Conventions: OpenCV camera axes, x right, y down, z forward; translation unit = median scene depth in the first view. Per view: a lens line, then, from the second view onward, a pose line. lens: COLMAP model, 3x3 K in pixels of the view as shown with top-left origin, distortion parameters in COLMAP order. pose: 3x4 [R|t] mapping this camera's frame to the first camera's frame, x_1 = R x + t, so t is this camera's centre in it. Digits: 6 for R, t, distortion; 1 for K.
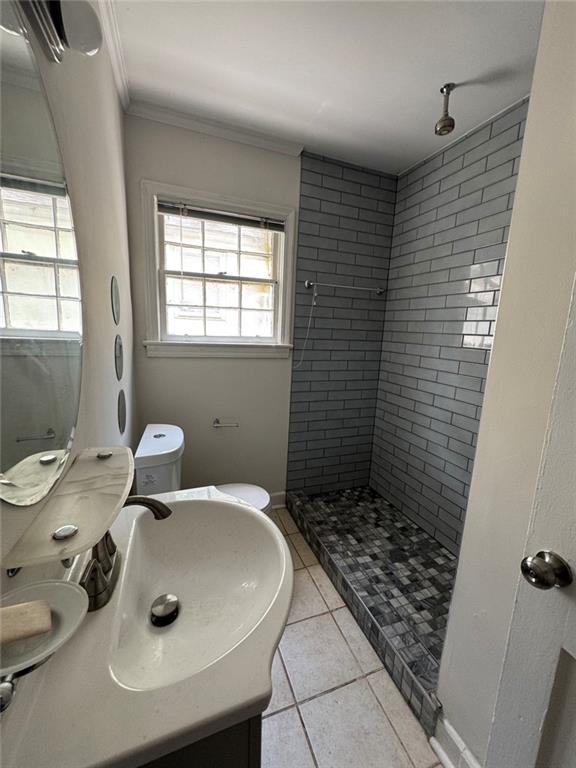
lens RADIAL K [[305.5, 0, 287.6], [0, 305.5, 383.5], [0, 0, 1]] dist [-0.001933, 0.000136]
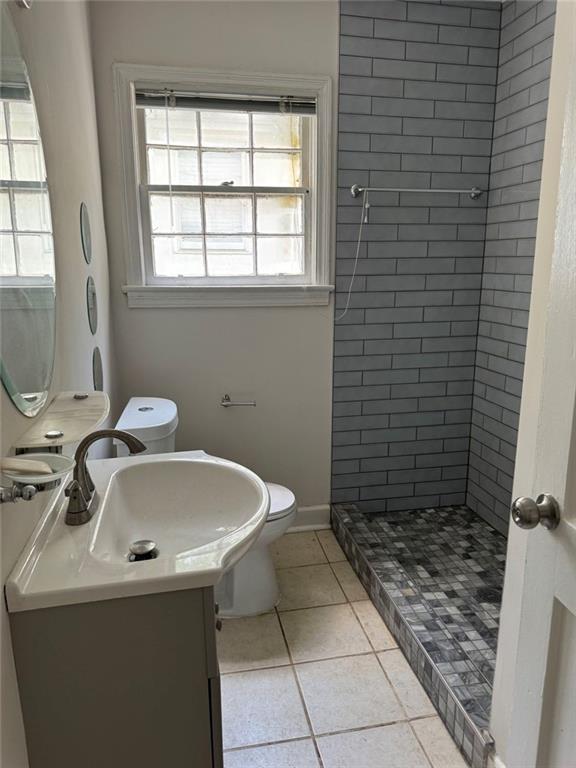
lens RADIAL K [[540.1, 0, 288.8], [0, 540.1, 384.4], [0, 0, 1]] dist [0.053805, -0.069085]
pose [[0.986780, -0.010435, -0.161727, 0.127203], [0.016694, 0.999161, 0.037394, 0.053199], [0.161201, -0.039600, 0.986127, -0.228396]]
